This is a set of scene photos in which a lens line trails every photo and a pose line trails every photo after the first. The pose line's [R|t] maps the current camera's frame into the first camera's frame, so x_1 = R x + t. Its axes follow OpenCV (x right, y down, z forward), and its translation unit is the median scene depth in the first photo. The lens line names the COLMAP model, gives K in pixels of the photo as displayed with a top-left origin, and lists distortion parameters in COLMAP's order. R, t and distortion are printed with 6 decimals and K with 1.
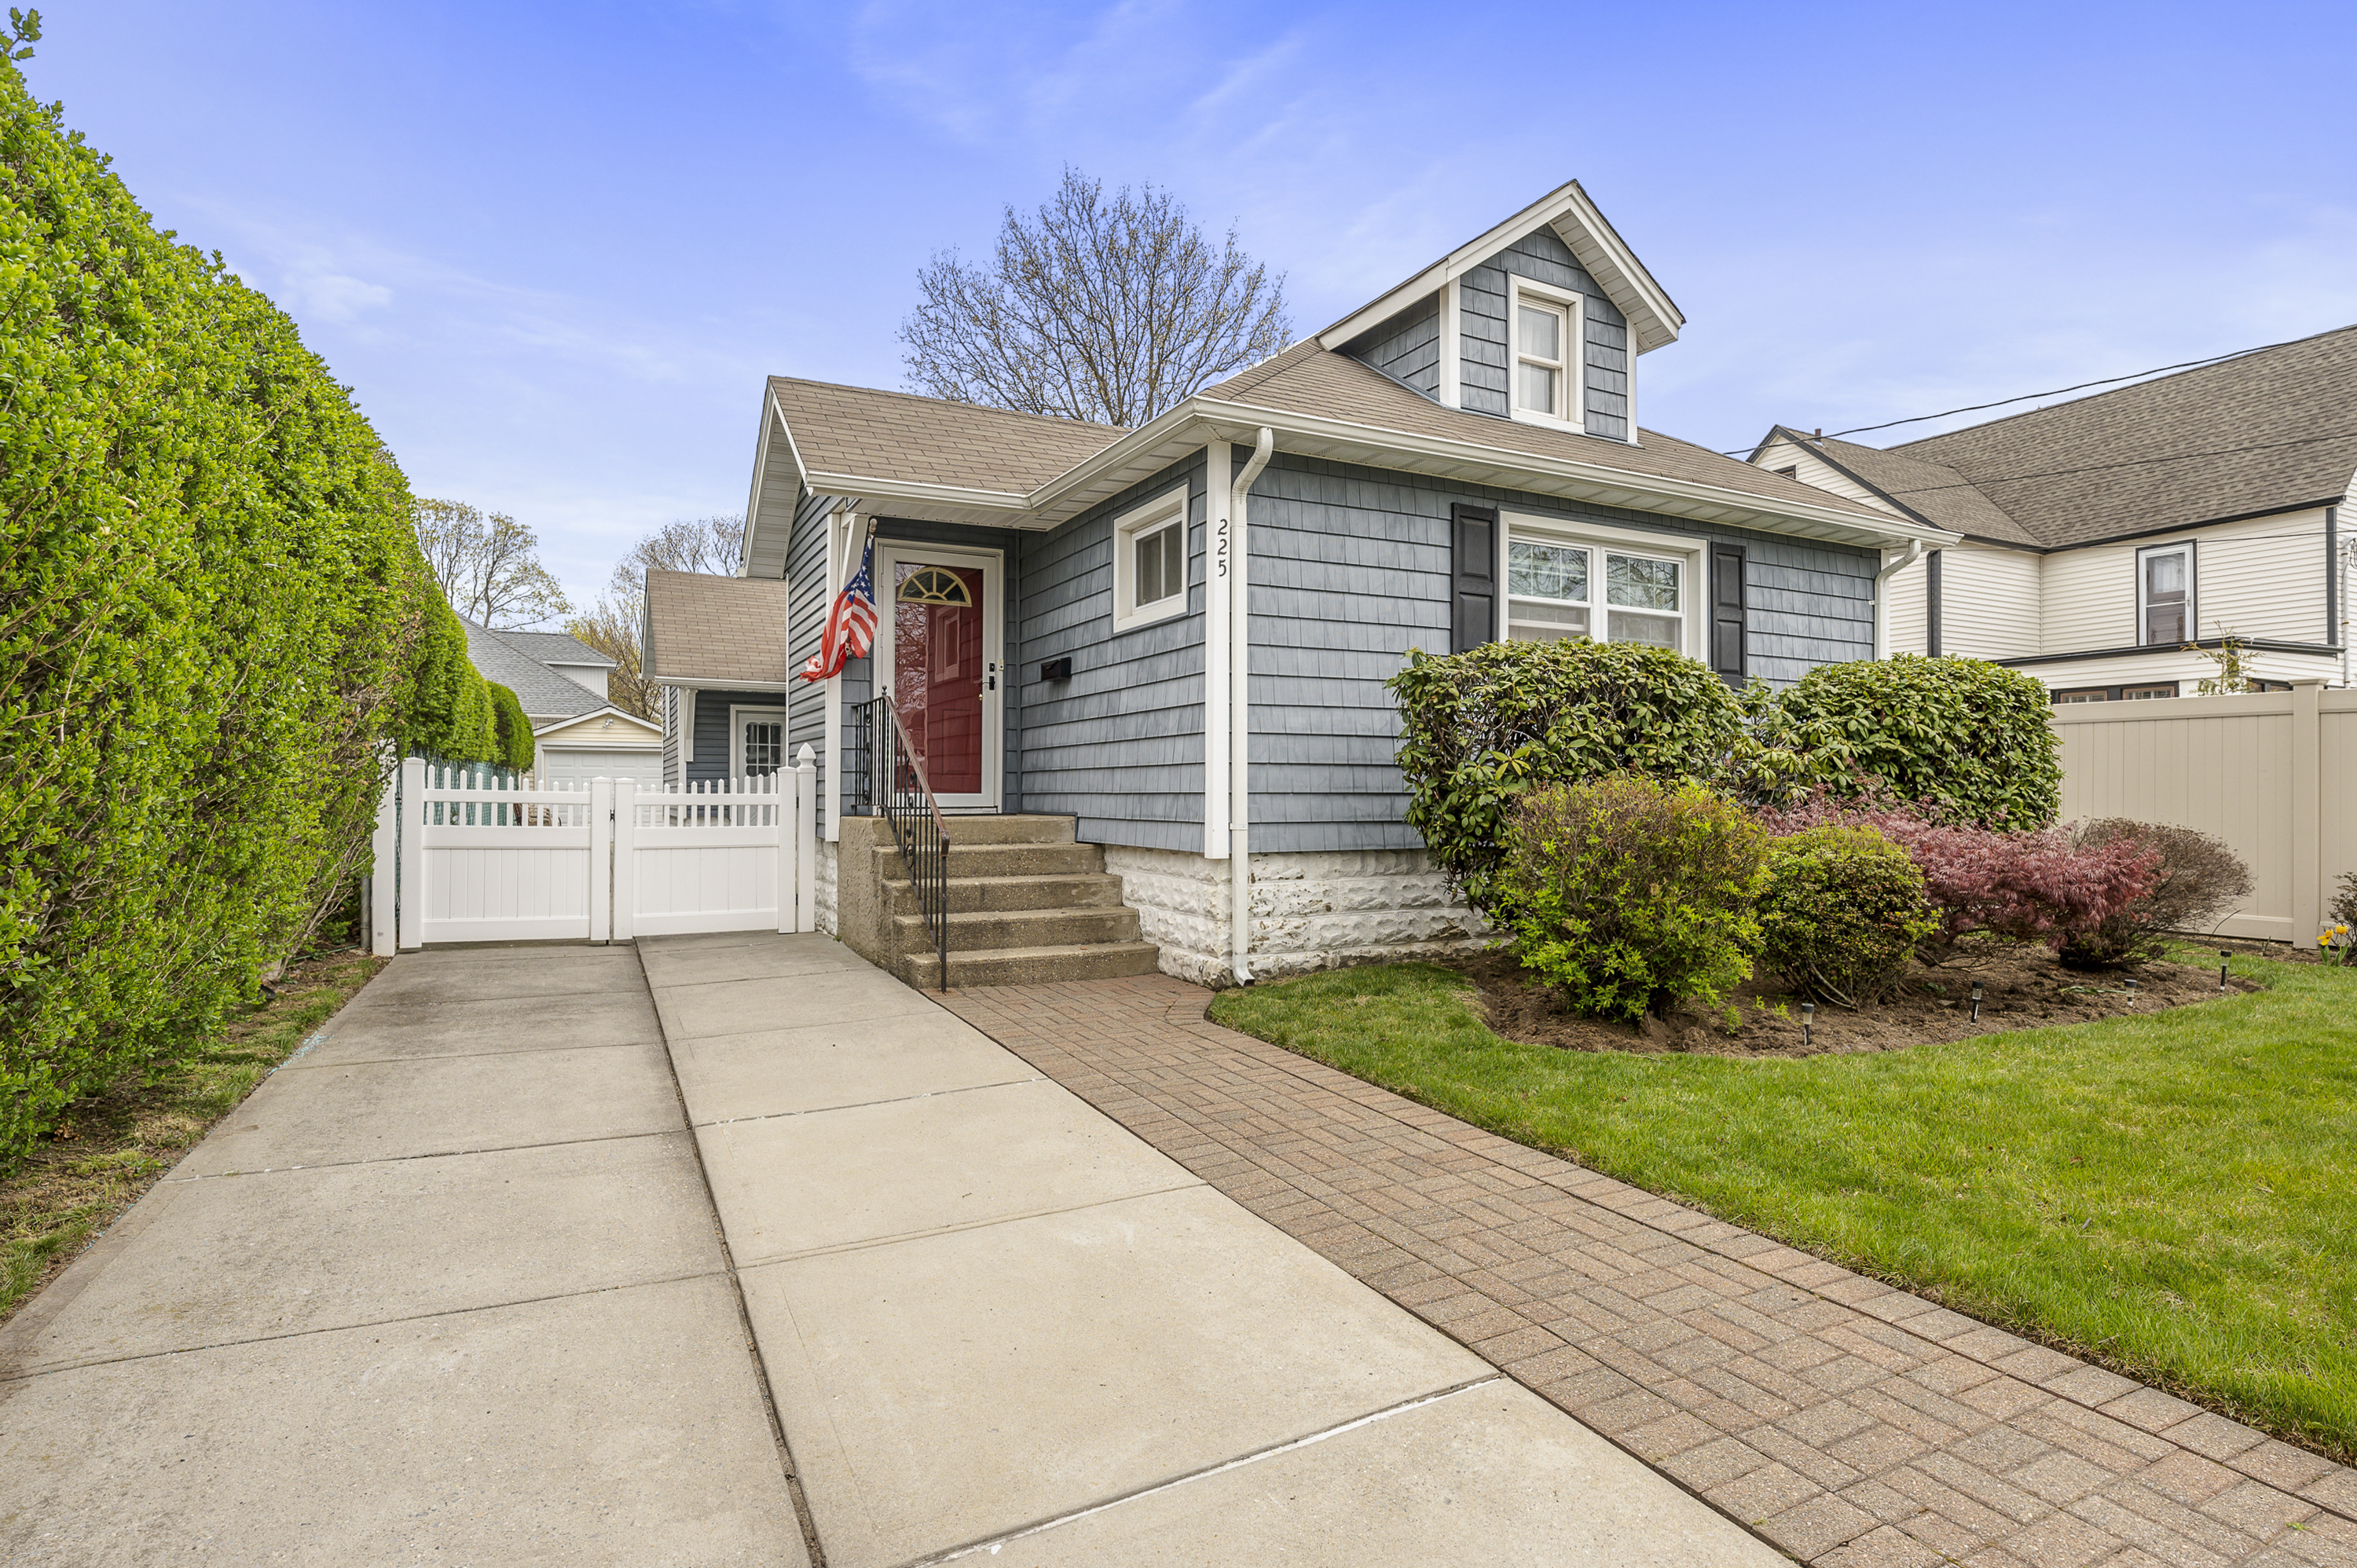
lens RADIAL K [[1144.7, 0, 1182.5], [0, 1144.7, 779.1], [0, 0, 1]] dist [-0.001861, 0.000024]
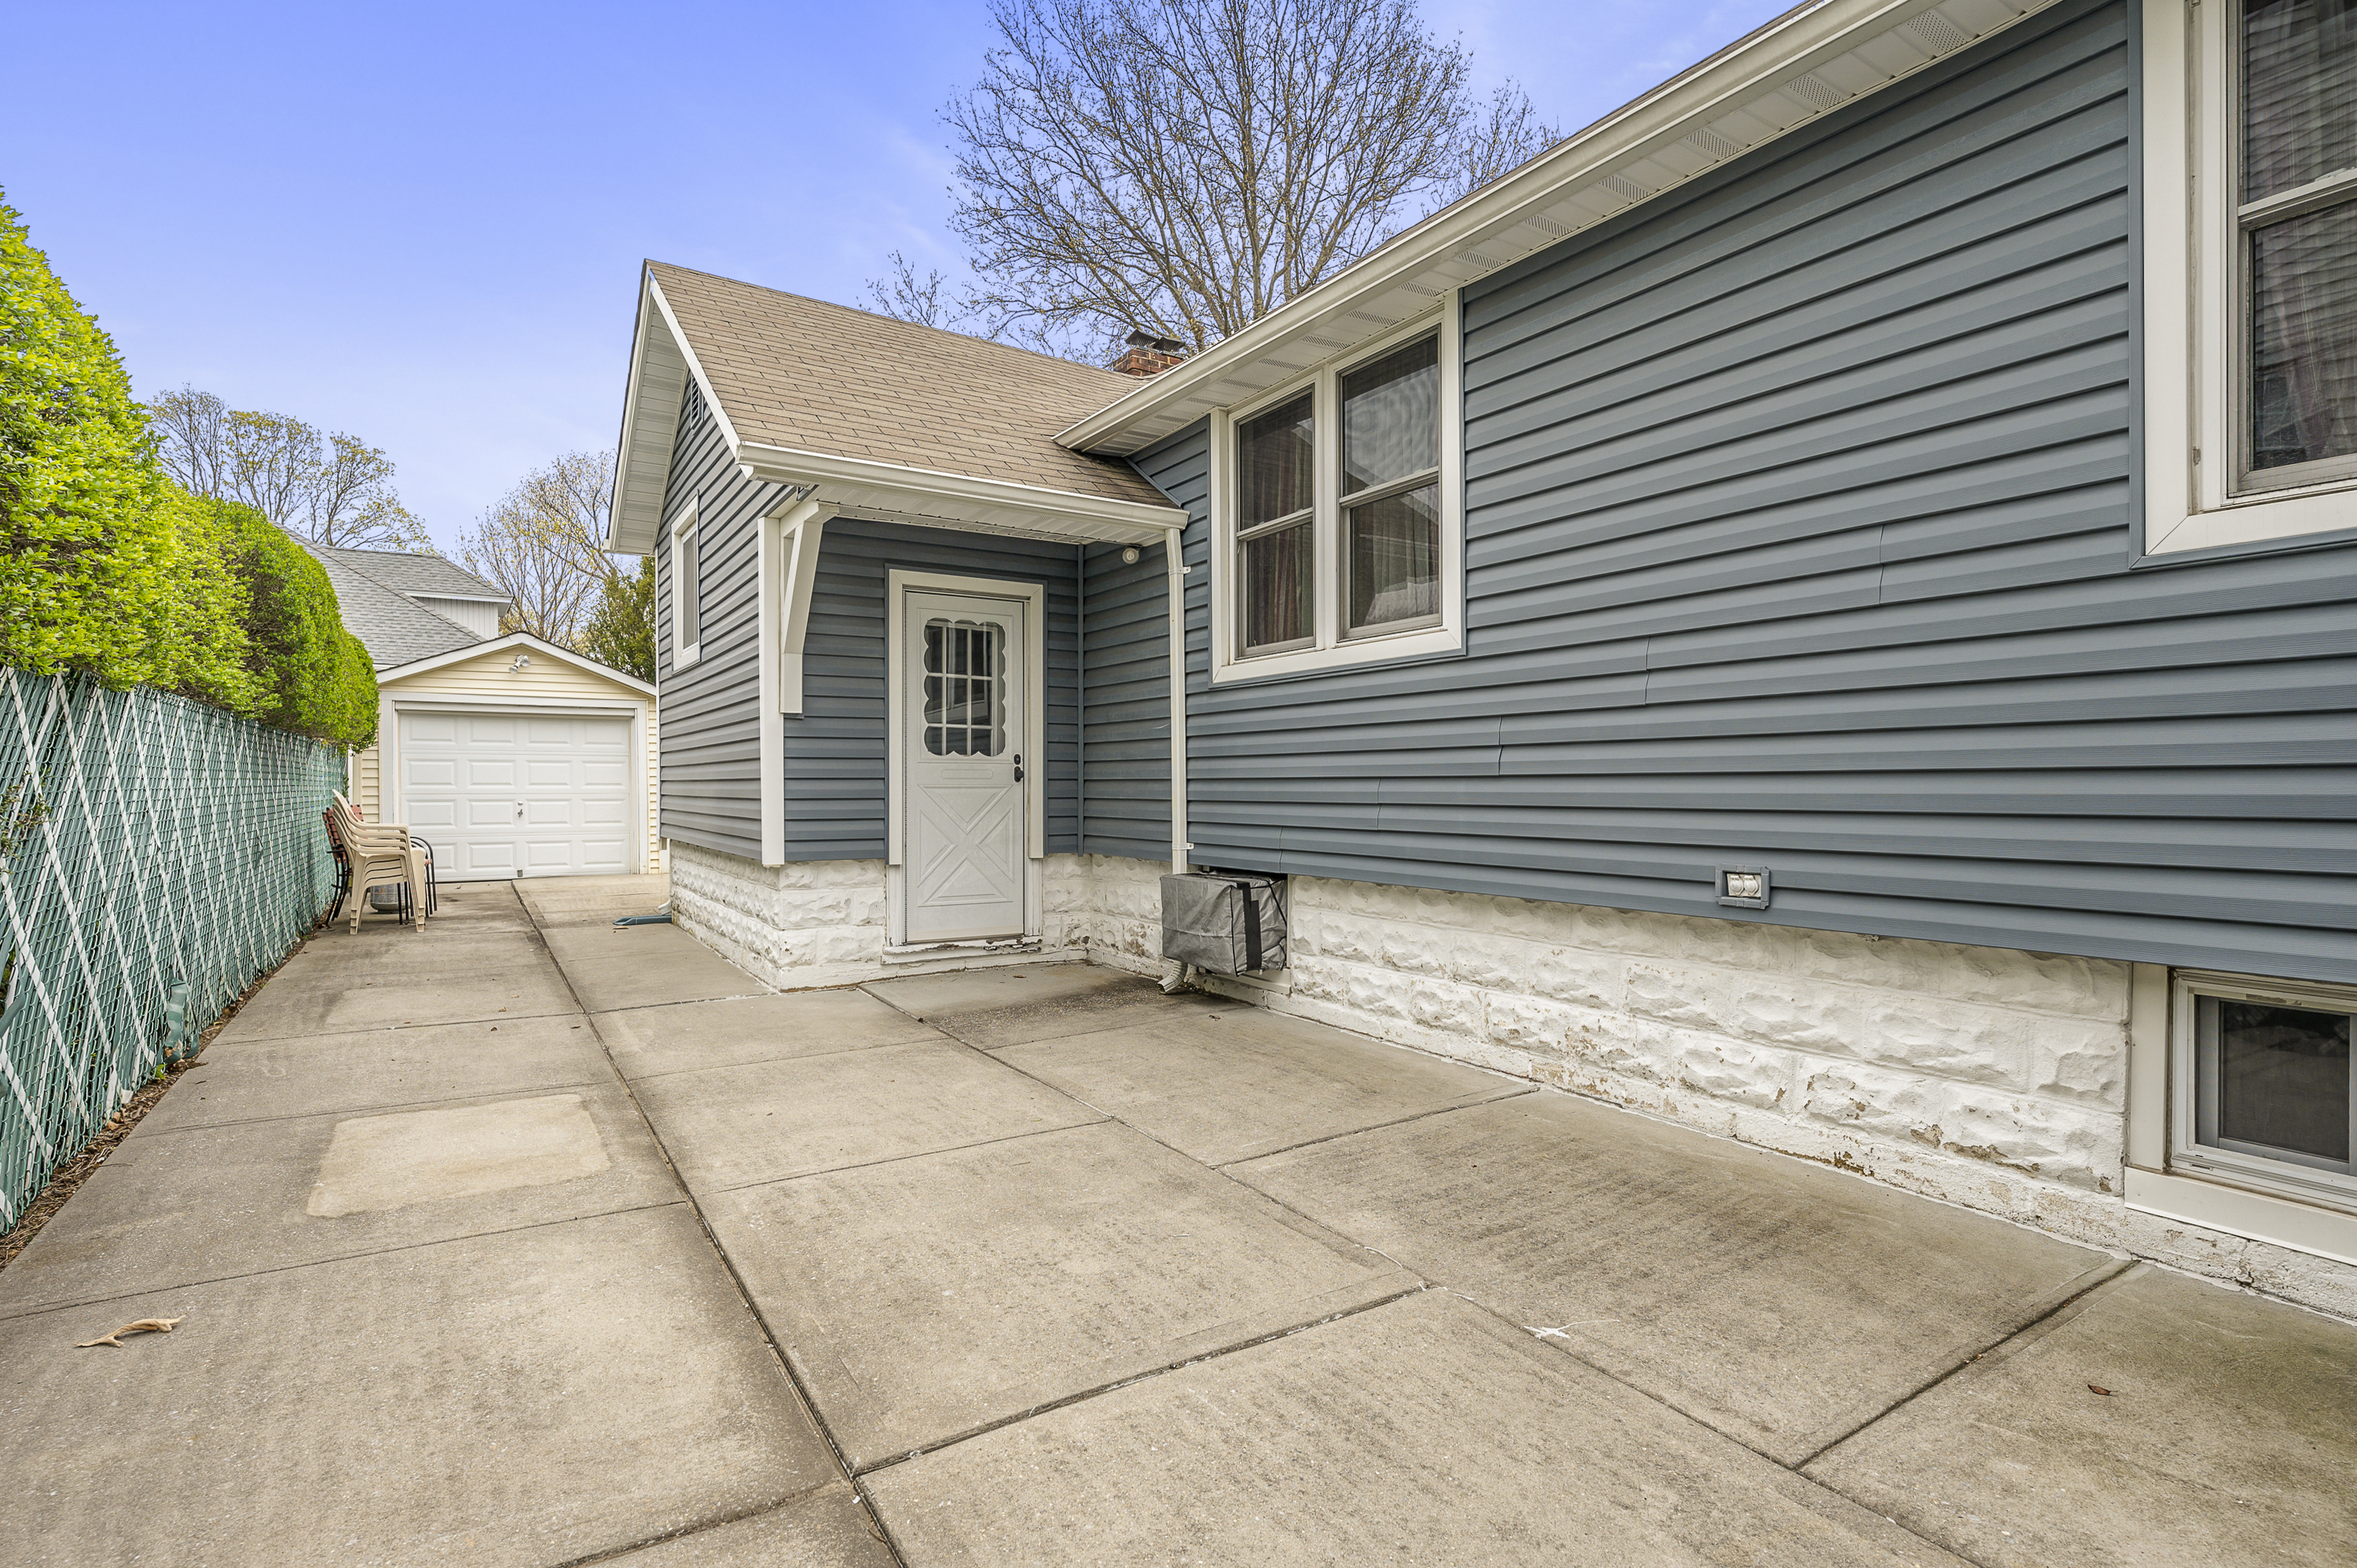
lens RADIAL K [[1144.7, 0, 1165.9], [0, 1144.7, 789.0], [0, 0, 1]] dist [-0.001861, 0.000024]
pose [[0.997100, 0.000715, 0.076096, -0.718160], [-0.001879, 0.999882, 0.015220, 0.007146], [-0.076076, -0.015319, 0.996984, 1.312914]]
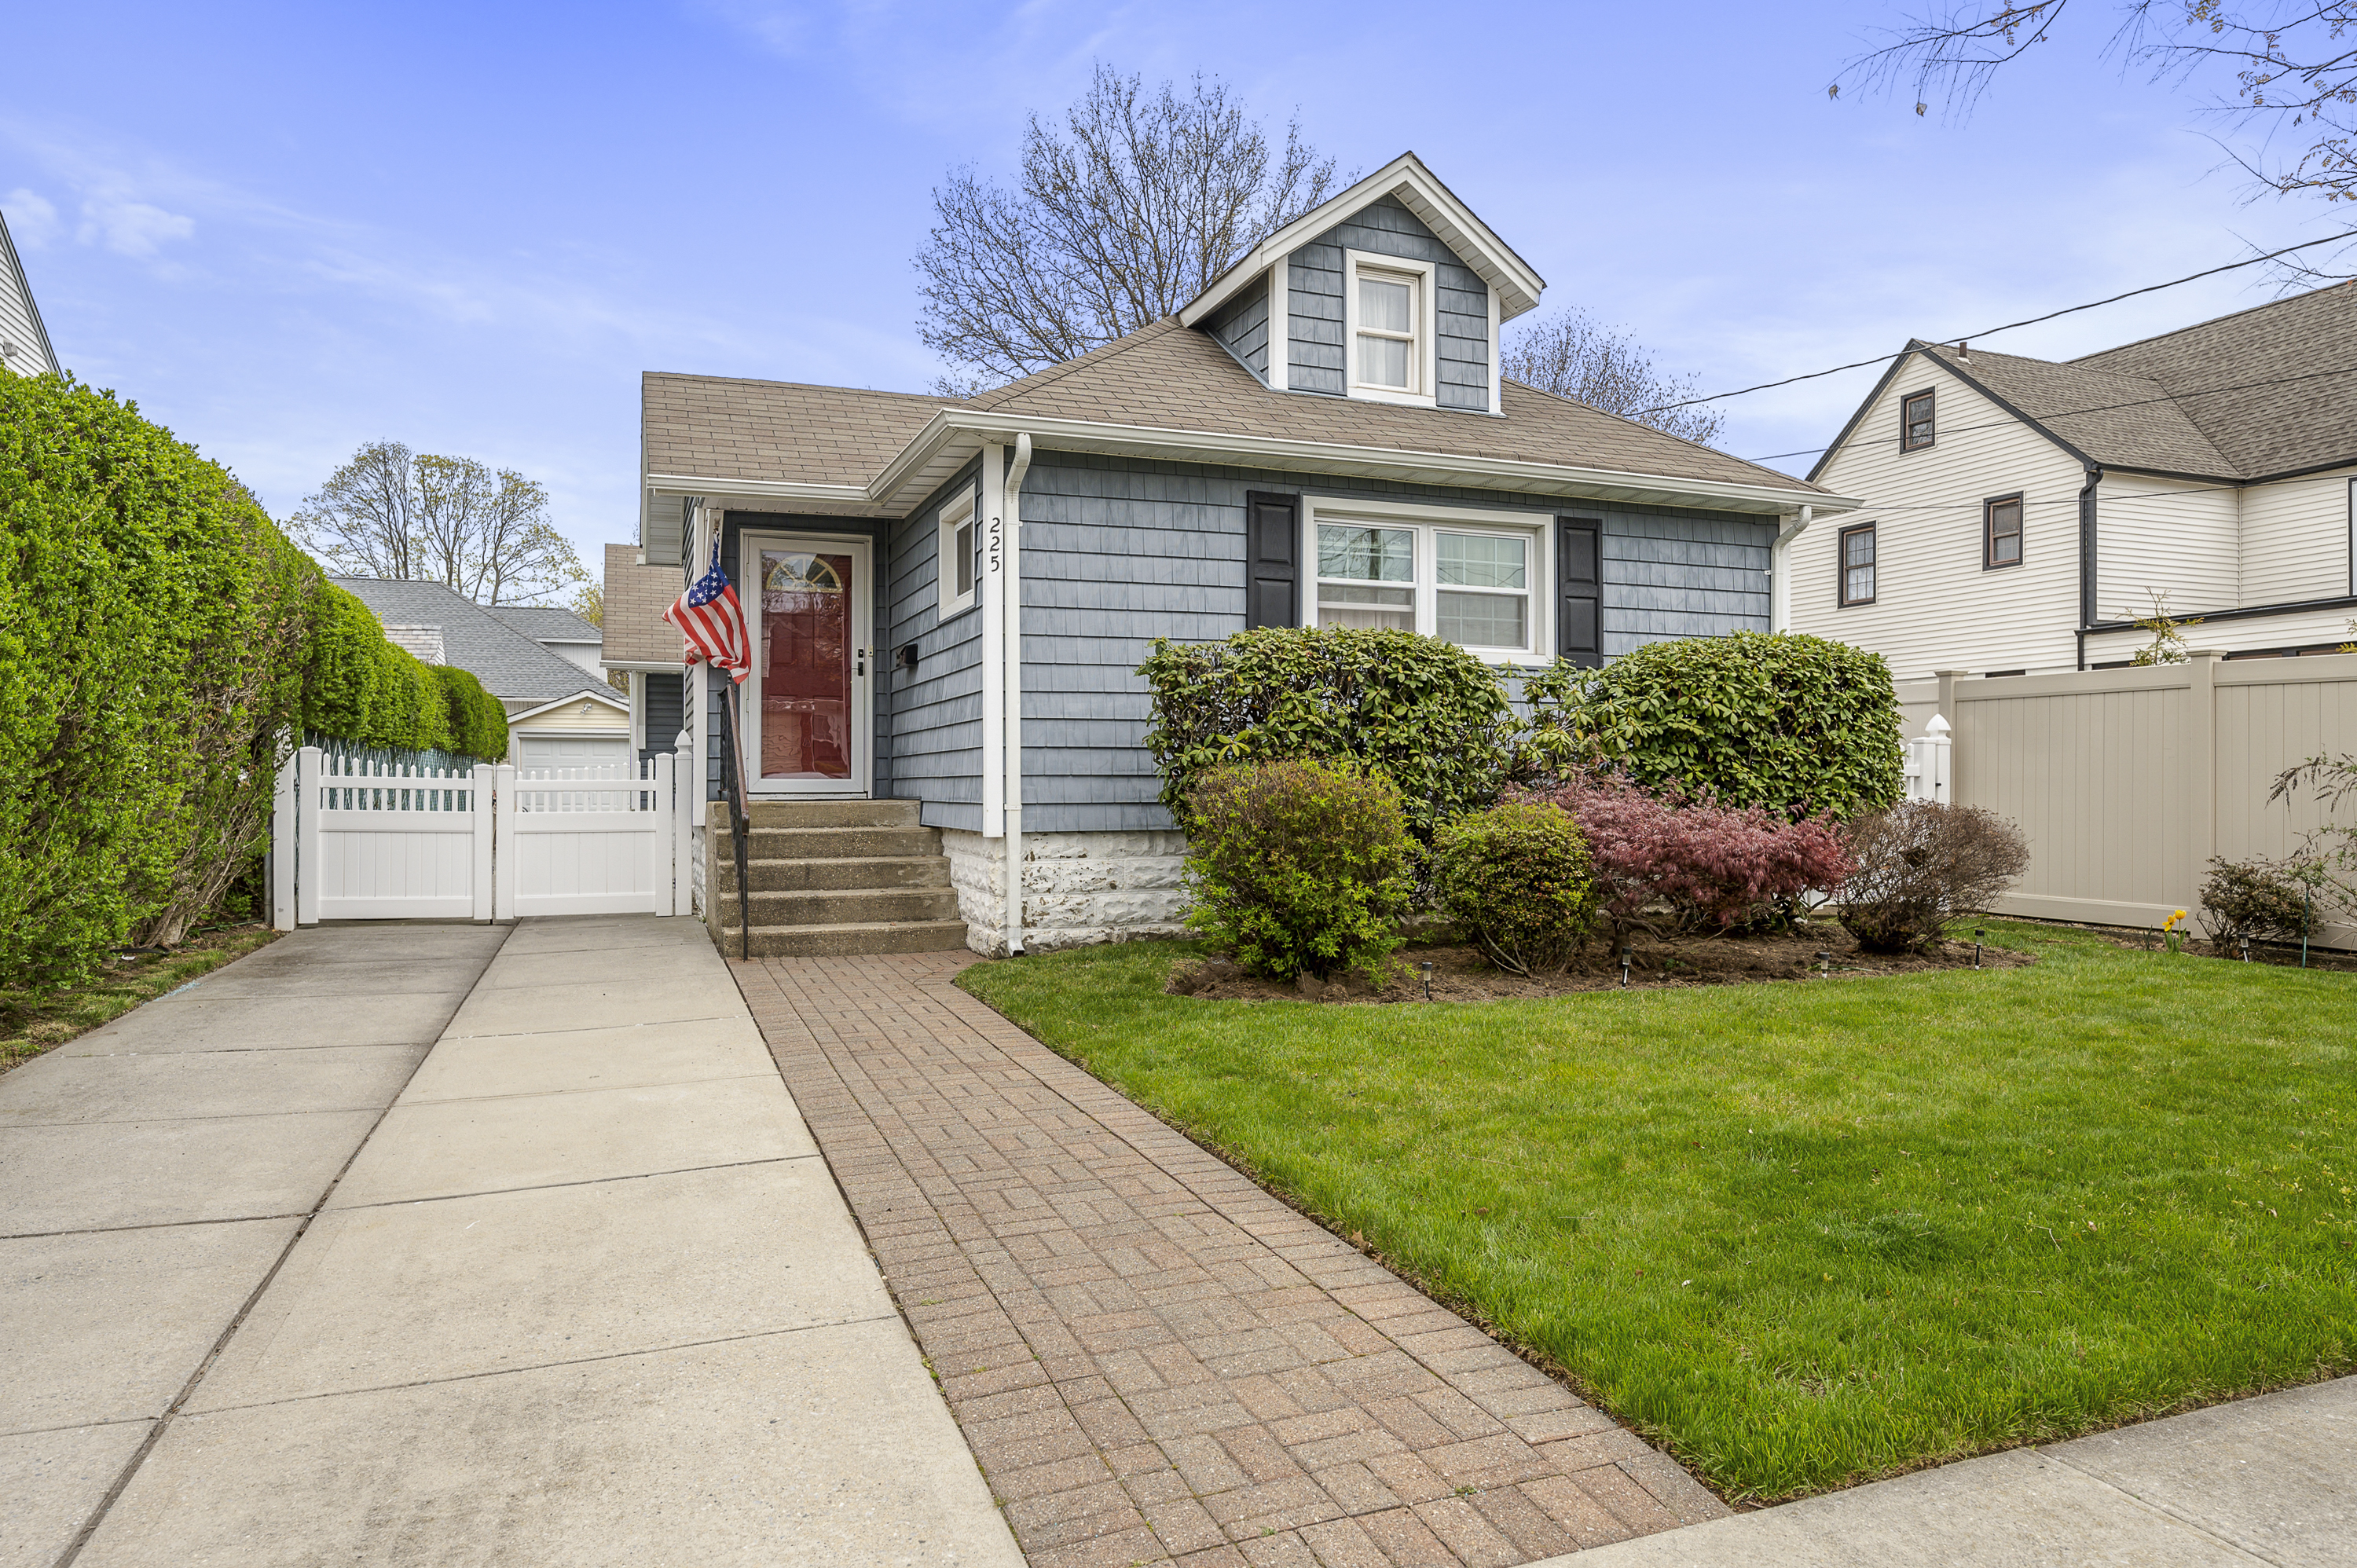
lens RADIAL K [[1414.3, 0, 1191.3], [0, 1414.3, 776.3], [0, 0, 1]] dist [-0.000584, 0.000369]
pose [[0.994672, -0.003608, -0.103031, 0.301108], [0.004195, 0.999976, 0.005484, 0.005594], [0.103009, -0.005887, 0.994663, -0.247031]]
